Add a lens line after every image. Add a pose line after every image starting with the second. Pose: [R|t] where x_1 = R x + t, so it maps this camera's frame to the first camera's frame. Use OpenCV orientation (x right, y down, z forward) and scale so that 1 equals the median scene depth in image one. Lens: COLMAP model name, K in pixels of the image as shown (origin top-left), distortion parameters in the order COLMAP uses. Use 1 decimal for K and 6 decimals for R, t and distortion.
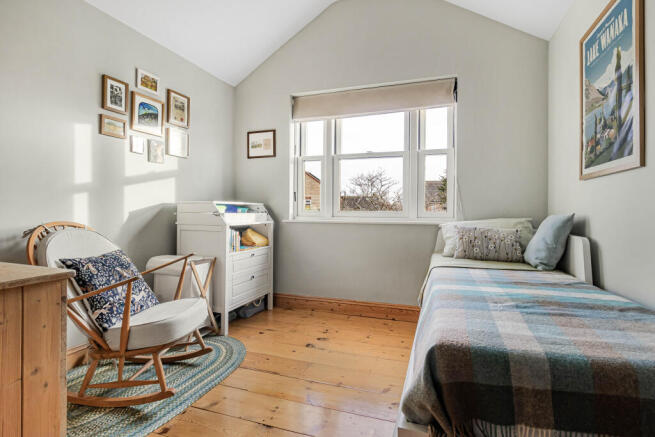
lens RADIAL K [[324.2, 0, 328.1], [0, 324.2, 206.3], [0, 0, 1]] dist [0.004188, -0.007985]
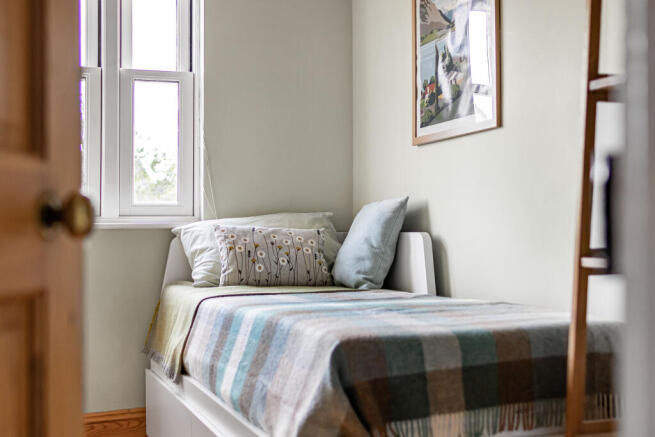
lens RADIAL K [[926.5, 0, 327.5], [0, 926.5, 218.5], [0, 0, 1]] dist [-0.006372, -0.024676]
pose [[0.777341, 0.004995, 0.629059, -0.496704], [-0.000939, 0.999977, -0.006780, 0.074801], [-0.629079, 0.004679, 0.777328, -0.308143]]
